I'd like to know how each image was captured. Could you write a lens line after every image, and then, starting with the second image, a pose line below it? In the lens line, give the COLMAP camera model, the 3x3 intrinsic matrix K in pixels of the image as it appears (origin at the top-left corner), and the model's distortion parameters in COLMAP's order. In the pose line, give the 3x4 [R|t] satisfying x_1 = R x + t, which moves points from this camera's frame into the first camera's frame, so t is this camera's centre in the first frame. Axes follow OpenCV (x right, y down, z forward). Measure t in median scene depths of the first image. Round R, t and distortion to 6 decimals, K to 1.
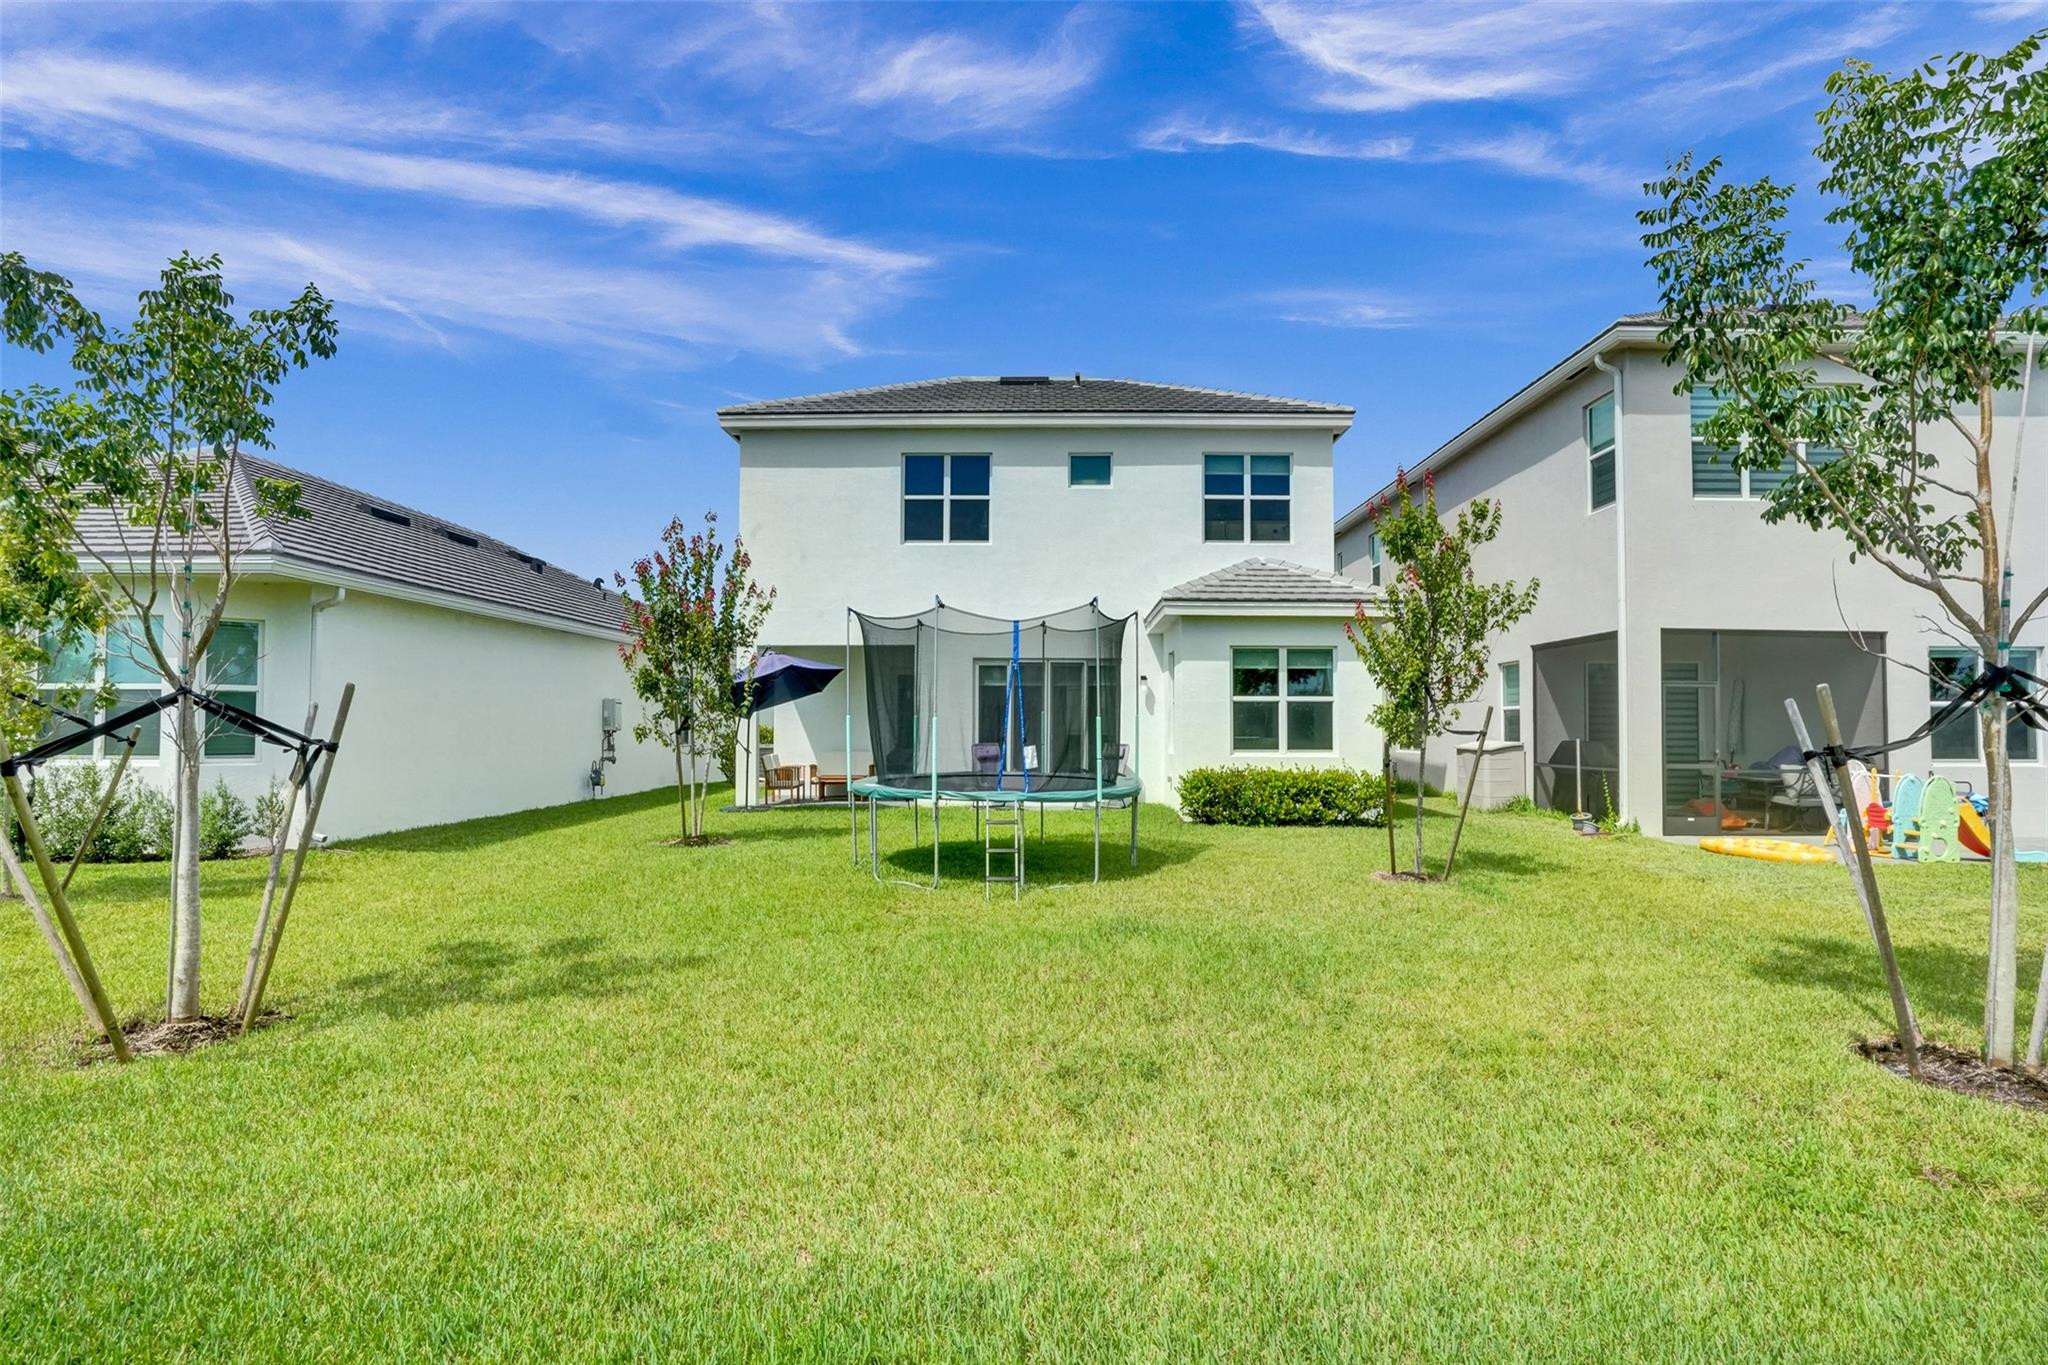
lens RADIAL K [[1014.1, 0, 1024.0], [0, 1014.1, 682.5], [0, 0, 1]] dist [-0.041539, -0.000219]
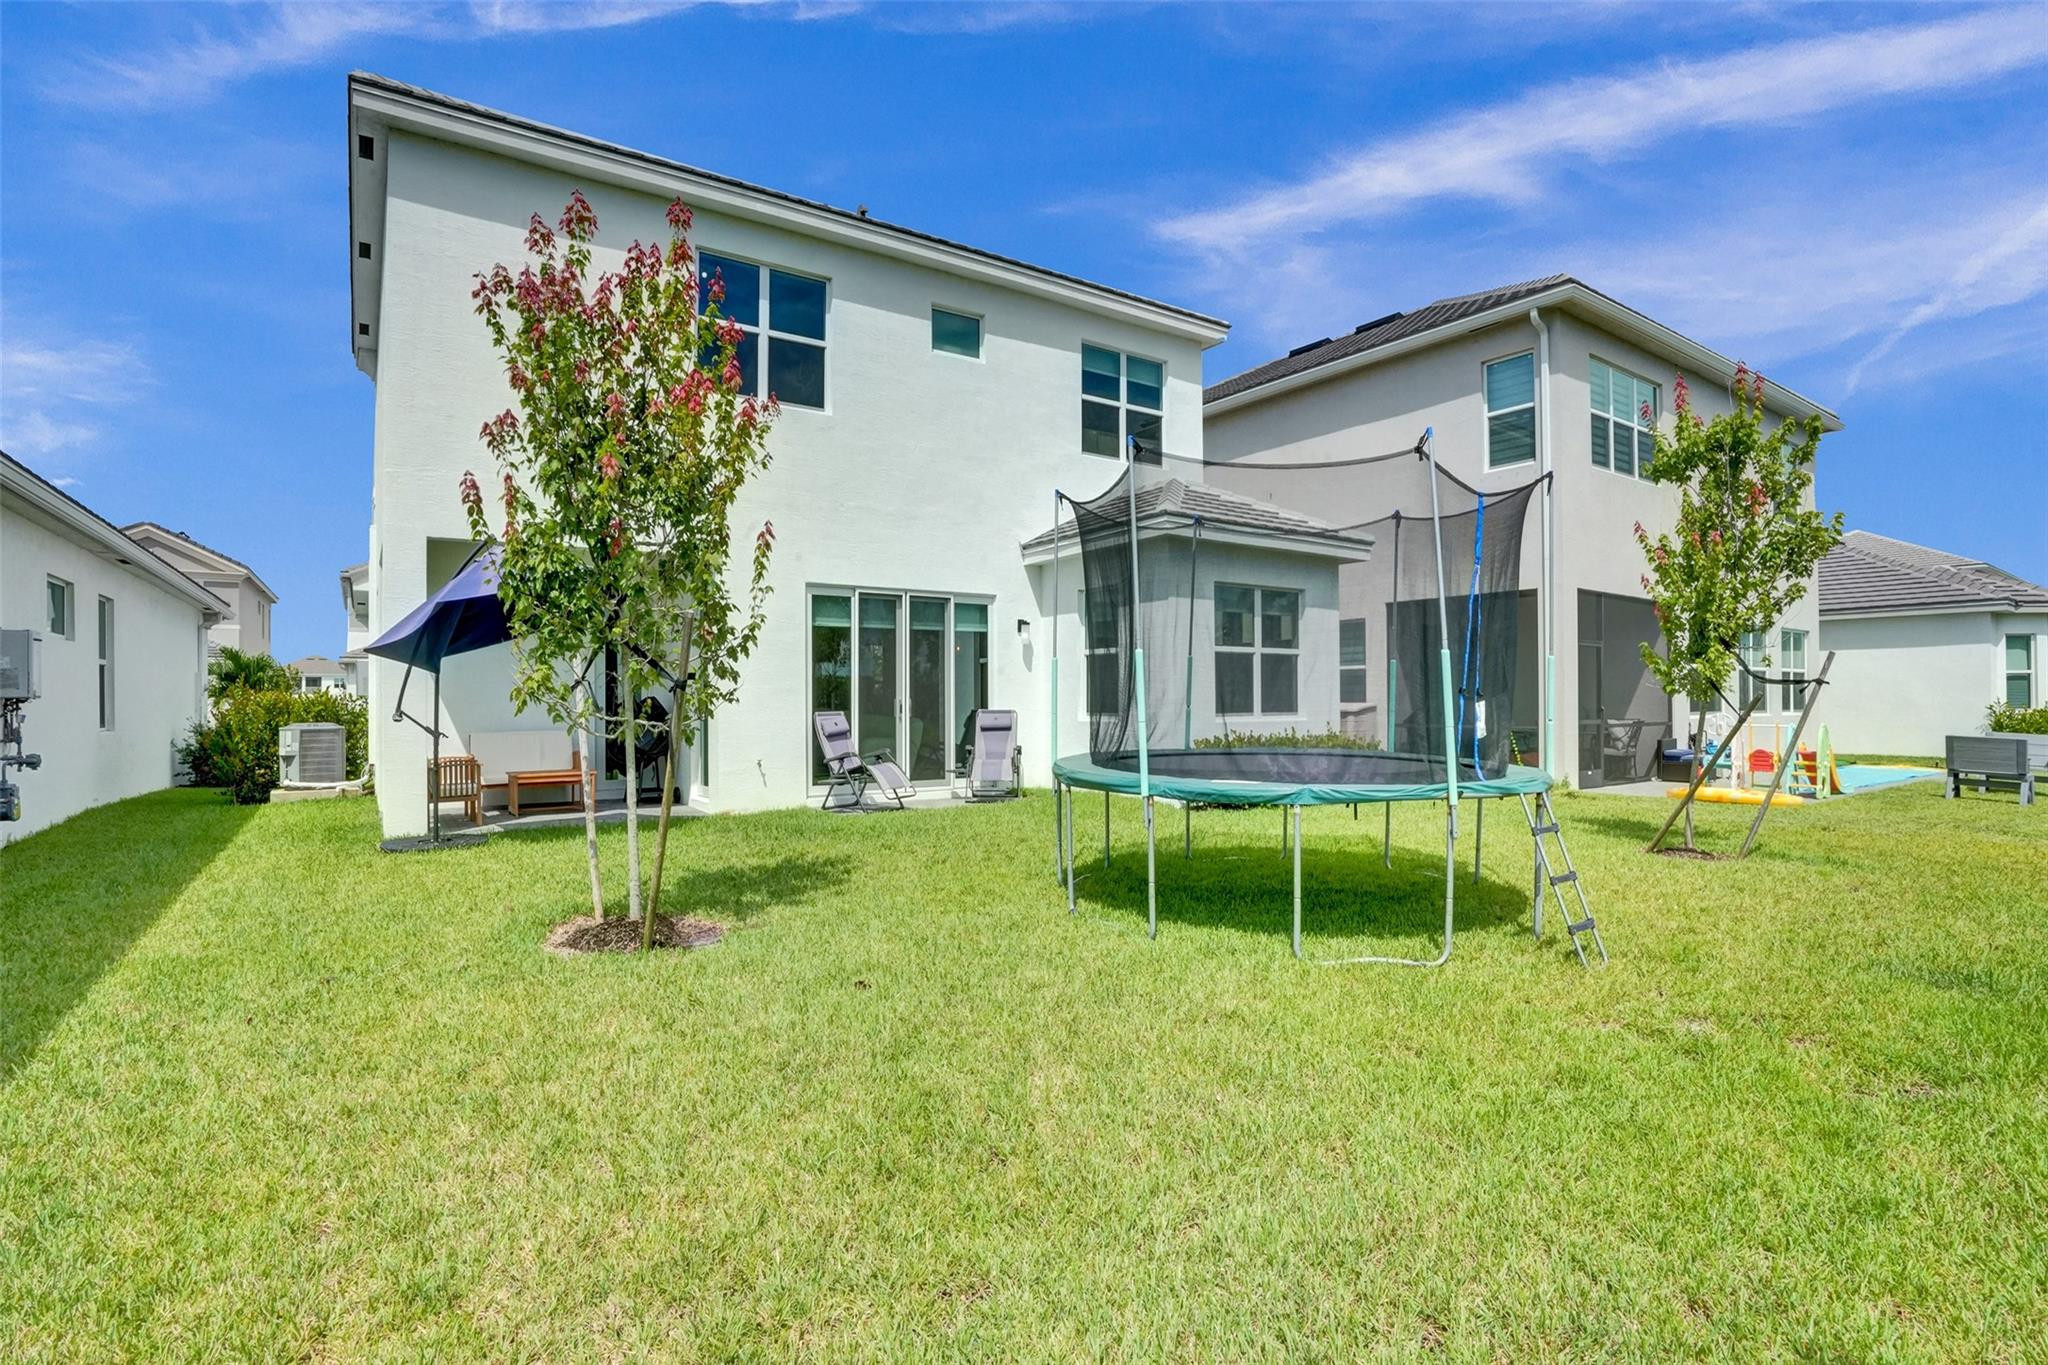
lens RADIAL K [[1056.6, 0, 1106.5], [0, 1056.6, 696.7], [0, 0, 1]] dist [-0.046374, -0.000189]
pose [[0.795130, -0.004390, 0.606423, -0.309070], [-0.017984, 0.999363, 0.030816, 0.025260], [-0.606172, -0.035409, 0.794545, 0.332573]]
